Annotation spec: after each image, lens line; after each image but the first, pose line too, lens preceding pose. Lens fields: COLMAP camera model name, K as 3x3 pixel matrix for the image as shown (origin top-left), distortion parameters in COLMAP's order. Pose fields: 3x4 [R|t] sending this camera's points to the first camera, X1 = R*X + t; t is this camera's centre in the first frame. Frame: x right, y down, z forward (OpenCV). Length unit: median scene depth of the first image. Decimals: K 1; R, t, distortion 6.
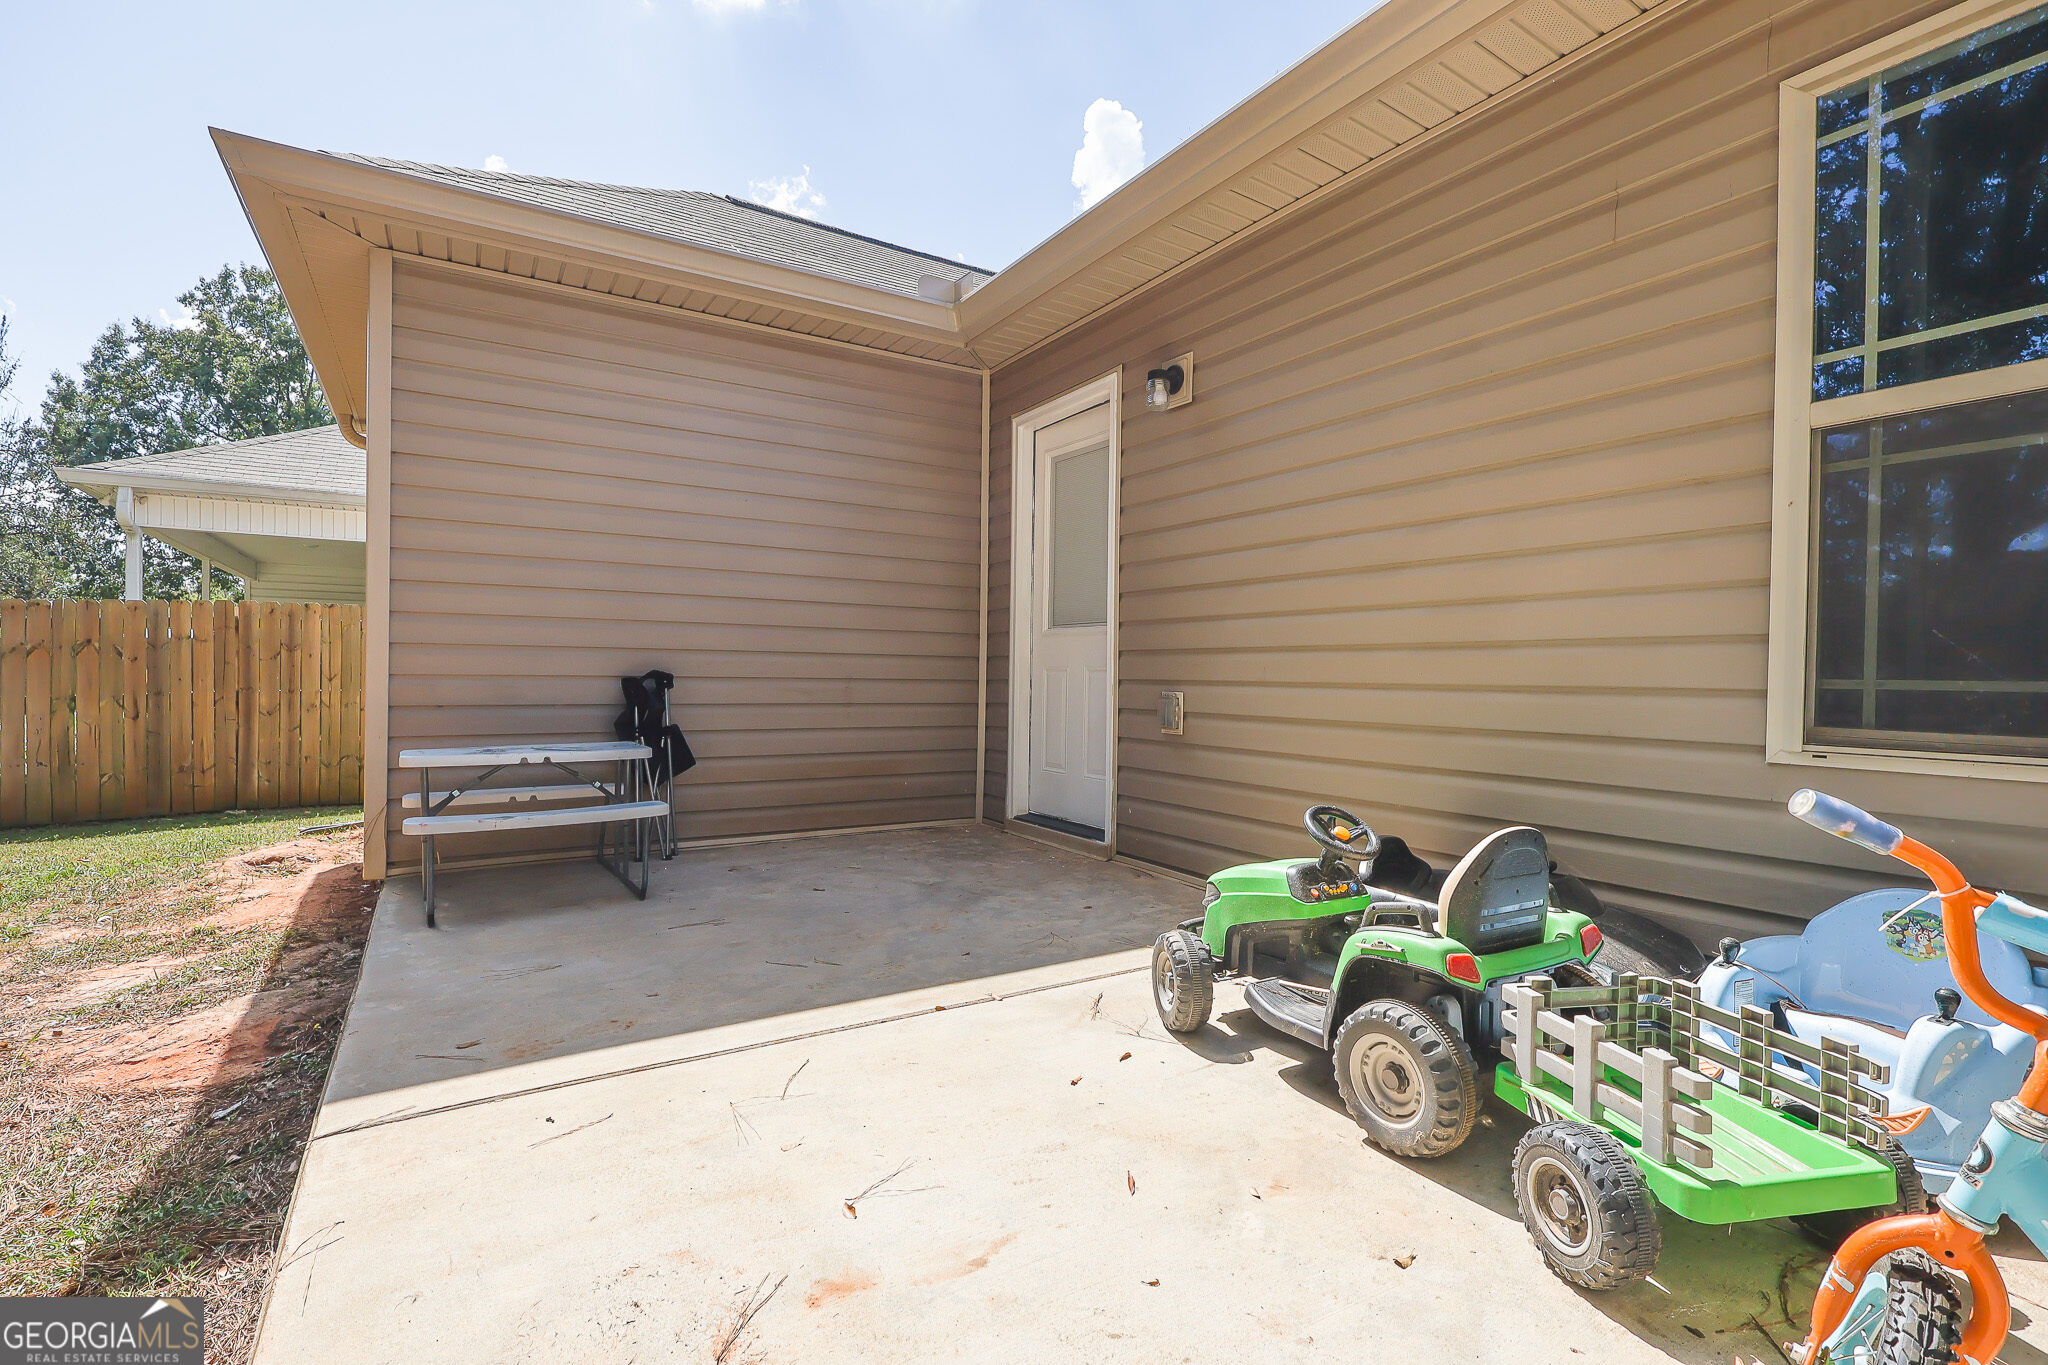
lens RADIAL K [[946.9, 0, 1020.3], [0, 946.9, 683.3], [0, 0, 1]] dist [0.002021, 0.000163]
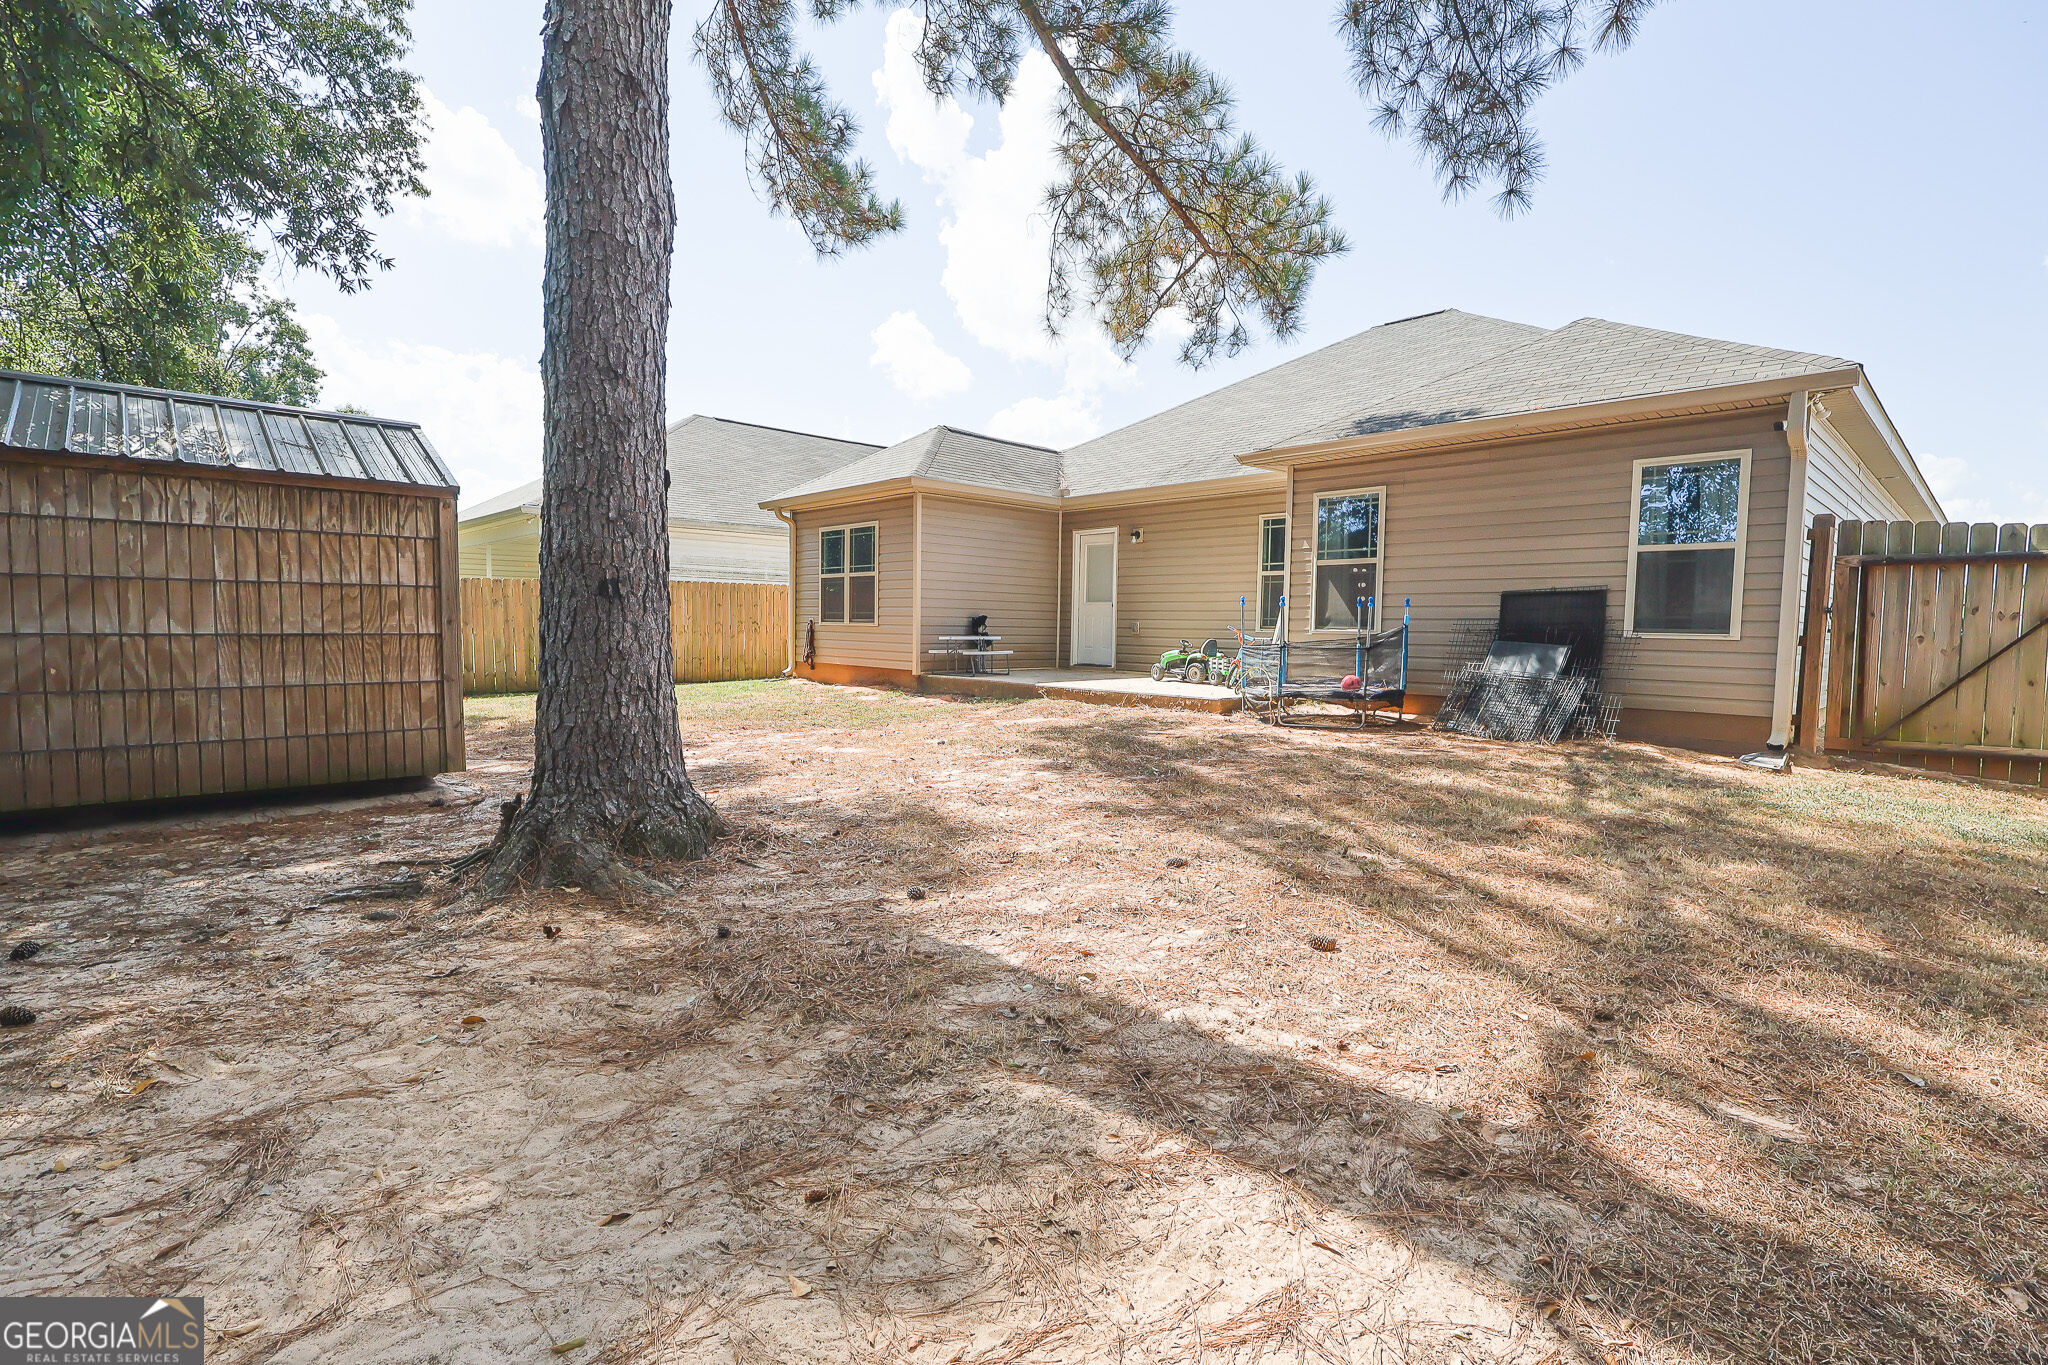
lens RADIAL K [[946.9, 0, 1028.6], [0, 946.9, 683.0], [0, 0, 1]] dist [0.002021, 0.000163]
pose [[0.977988, -0.005766, 0.208583, -0.991297], [-0.005043, 0.998673, 0.051250, 0.058207], [-0.208602, -0.051174, 0.976661, -2.440853]]
